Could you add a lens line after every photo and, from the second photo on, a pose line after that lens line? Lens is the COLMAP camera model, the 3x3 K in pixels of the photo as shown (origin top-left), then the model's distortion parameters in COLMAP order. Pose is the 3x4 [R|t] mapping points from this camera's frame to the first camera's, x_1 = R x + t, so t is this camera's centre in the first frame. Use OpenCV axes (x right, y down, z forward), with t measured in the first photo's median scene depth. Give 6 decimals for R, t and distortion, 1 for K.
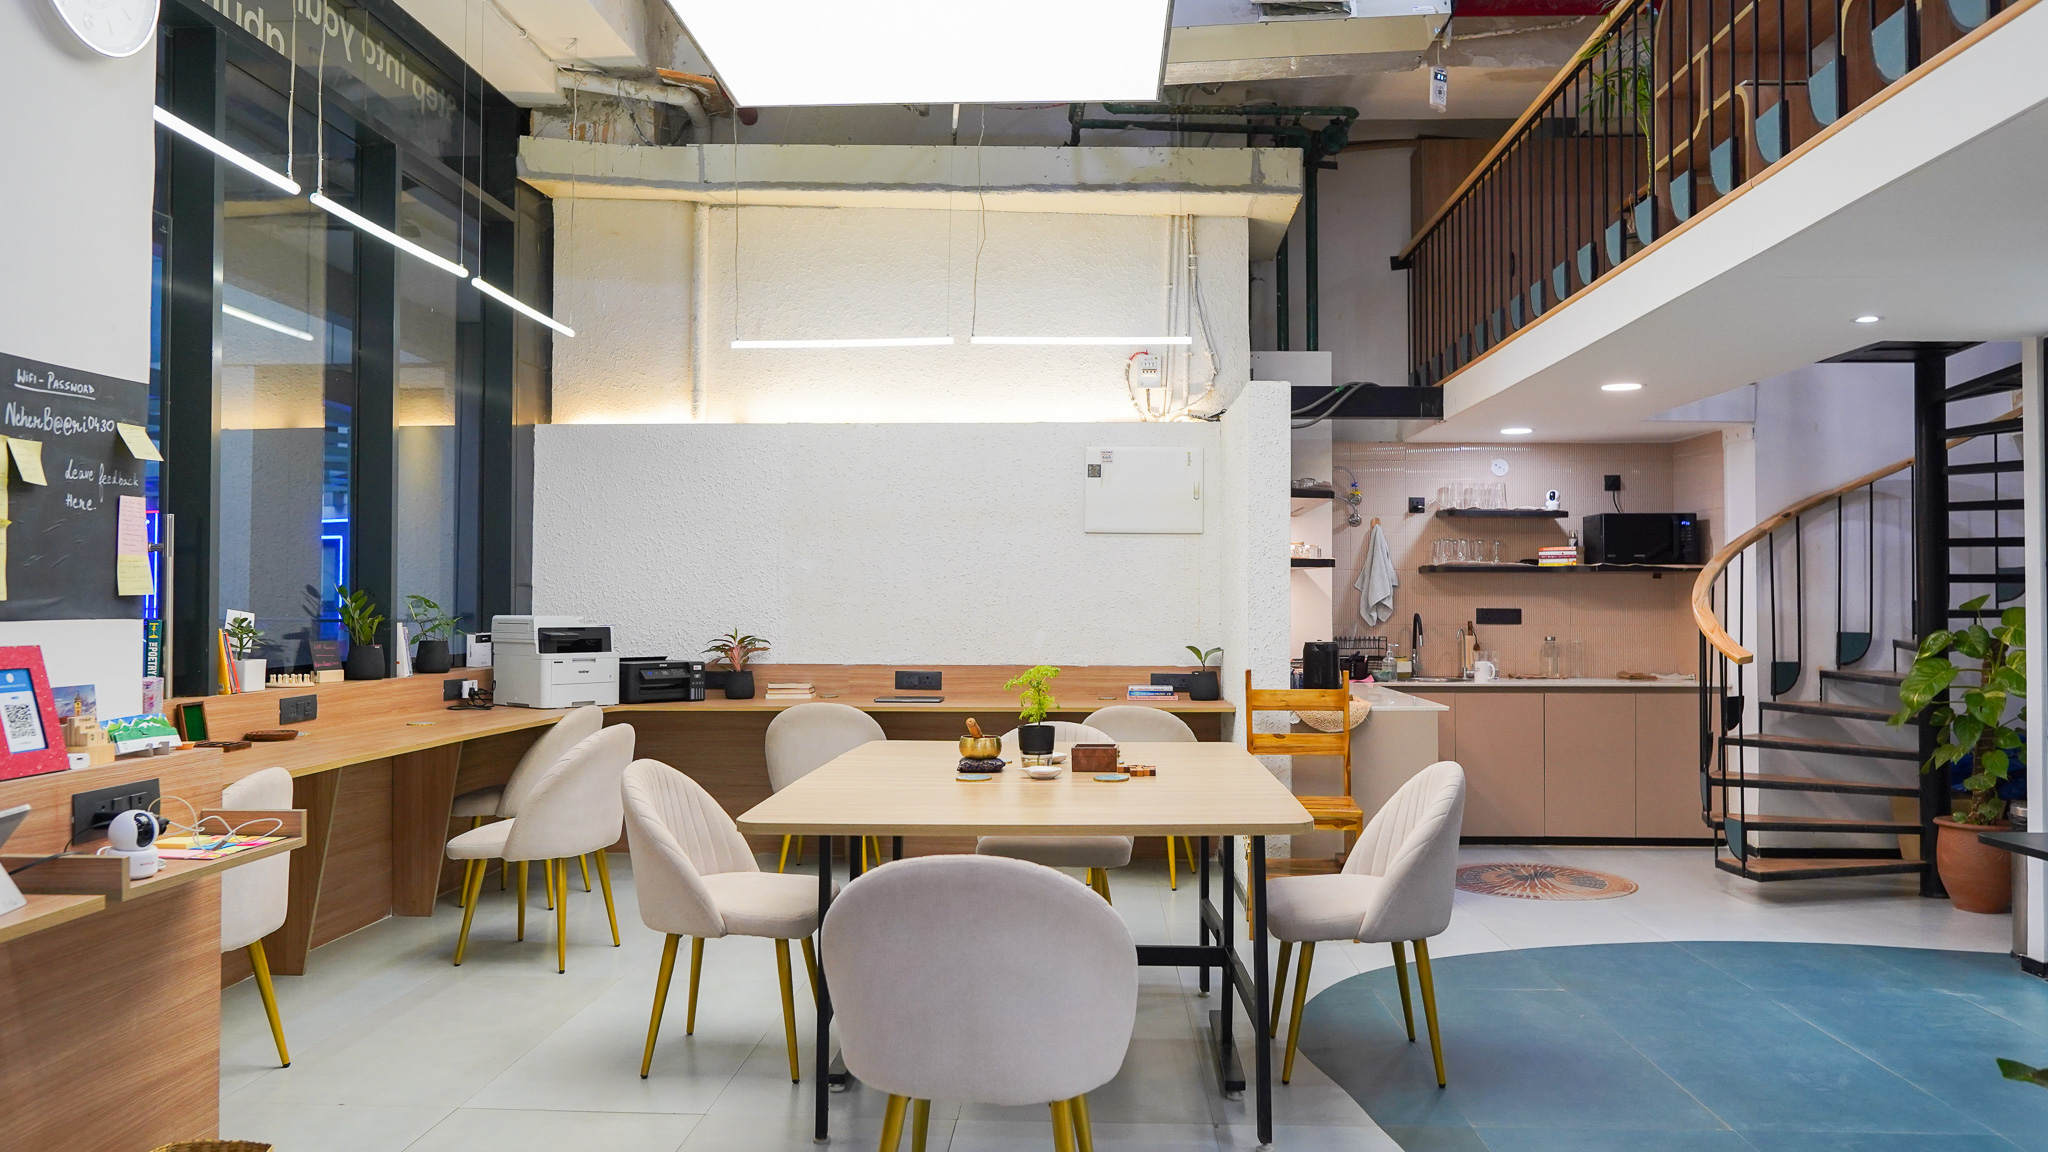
lens RADIAL K [[1476.0, 0, 1014.9], [0, 1476.0, 581.1], [0, 0, 1]] dist [-0.072723, 0.077463]
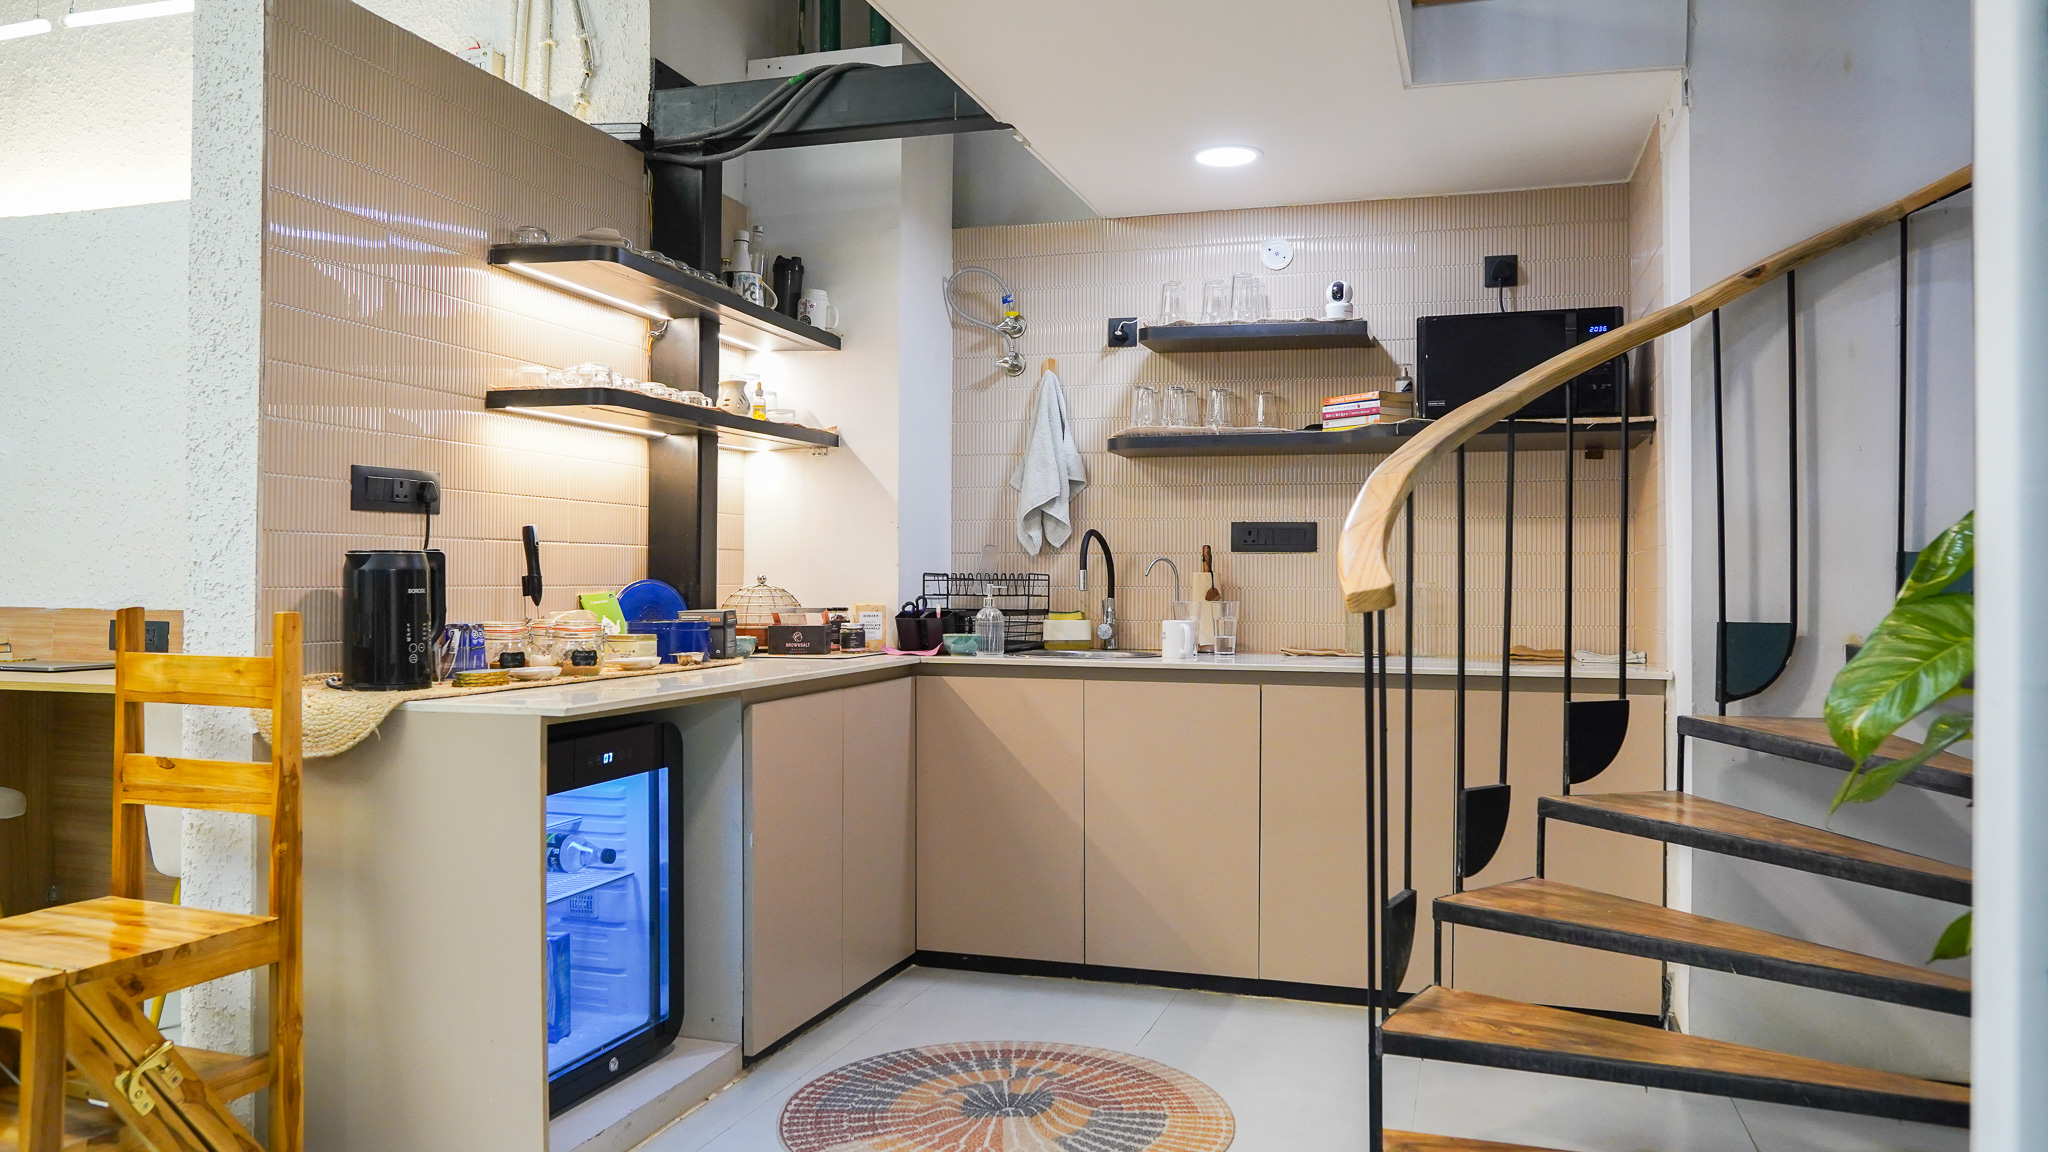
lens RADIAL K [[1476.0, 0, 1014.9], [0, 1476.0, 581.1], [0, 0, 1]] dist [-0.072723, 0.077463]
pose [[0.963724, 0.003043, -0.266882, 0.458860], [-0.000823, 0.999964, 0.008429, 0.042708], [0.266898, -0.007903, 0.963692, 0.562406]]
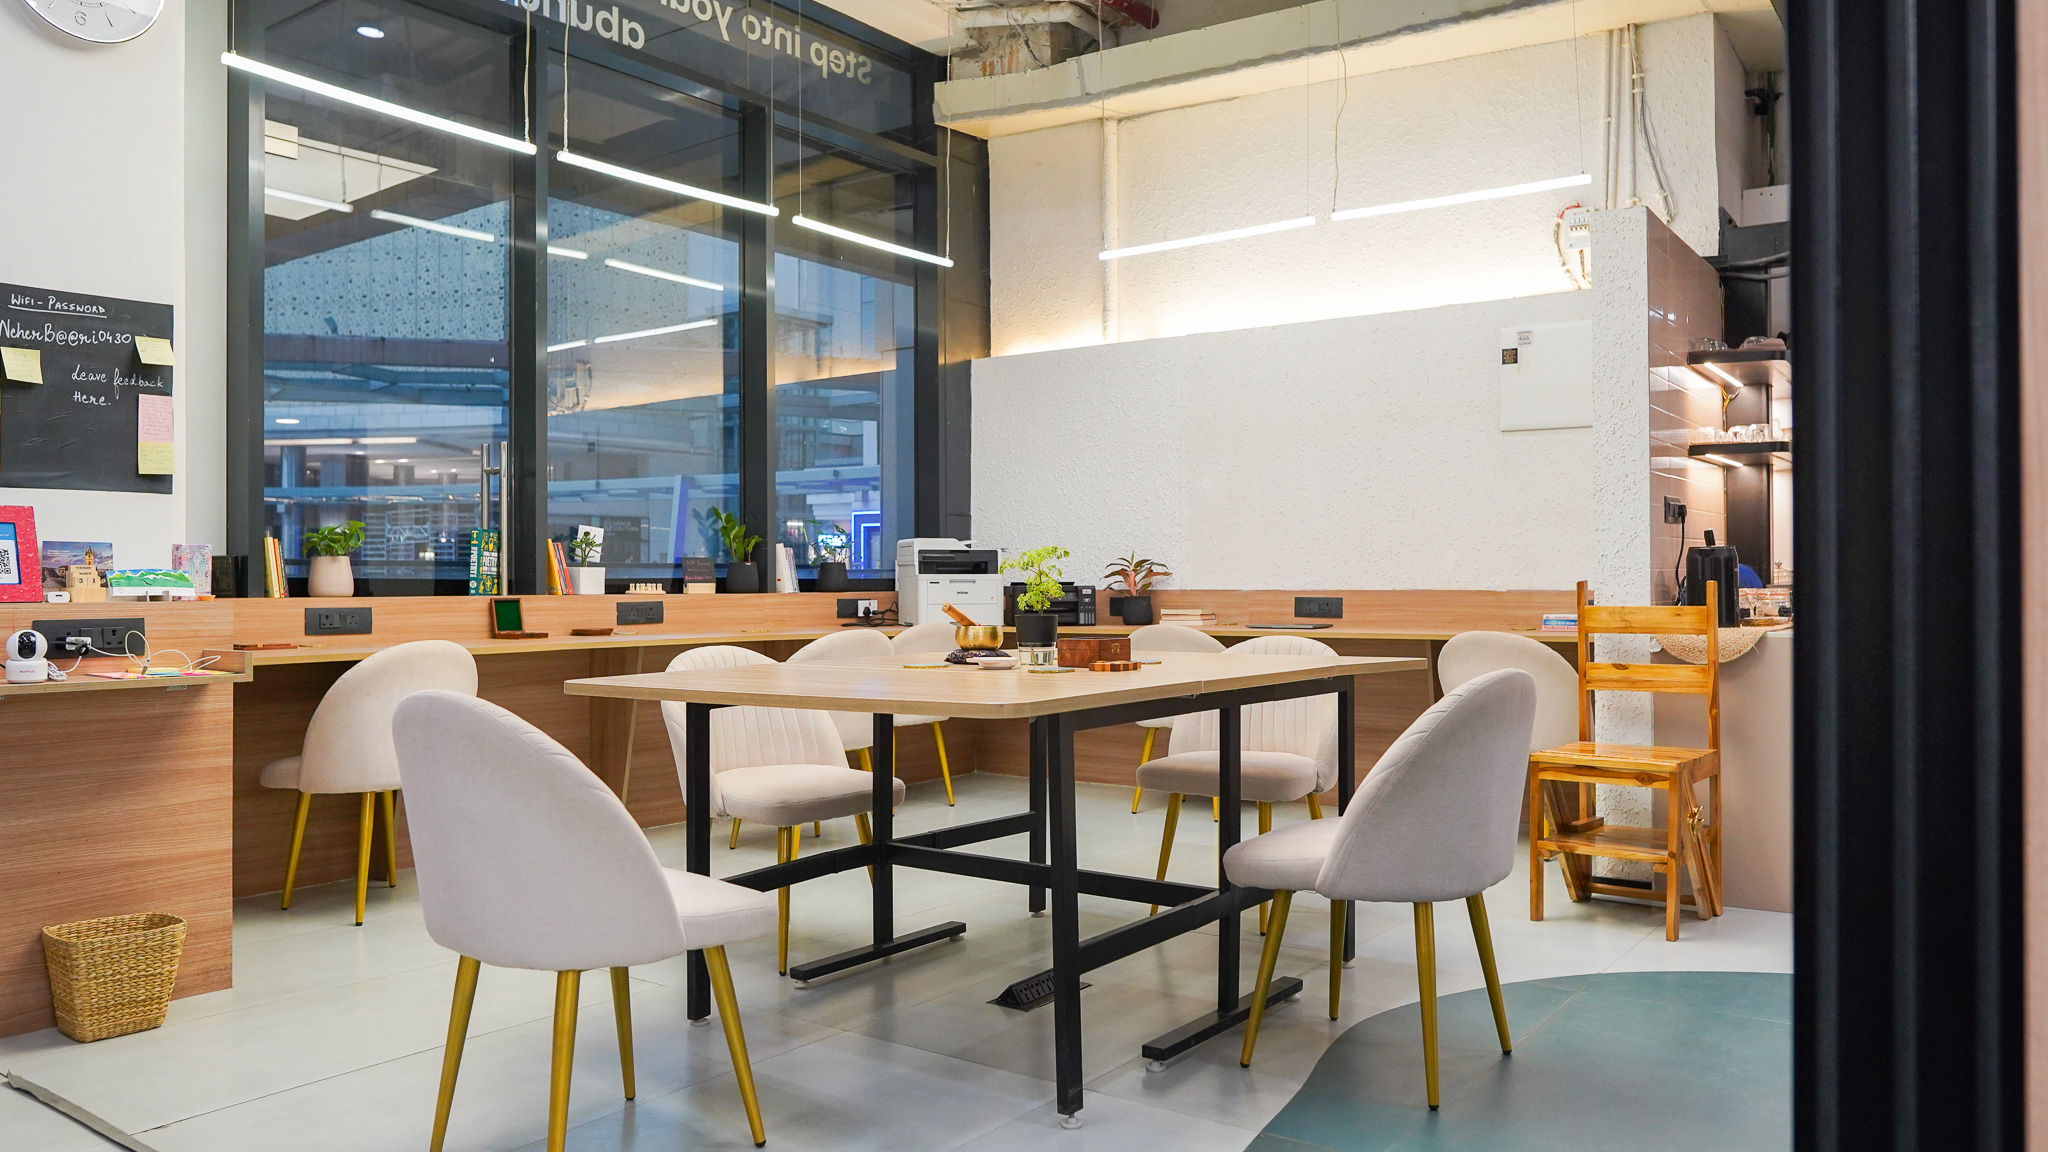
lens RADIAL K [[1476.0, 0, 1014.9], [0, 1476.0, 581.1], [0, 0, 1]] dist [-0.072723, 0.077463]
pose [[0.824738, -0.006036, -0.565482, 0.306974], [0.013501, 0.999868, 0.009019, 0.043467], [0.565353, -0.015073, 0.824711, 0.167544]]
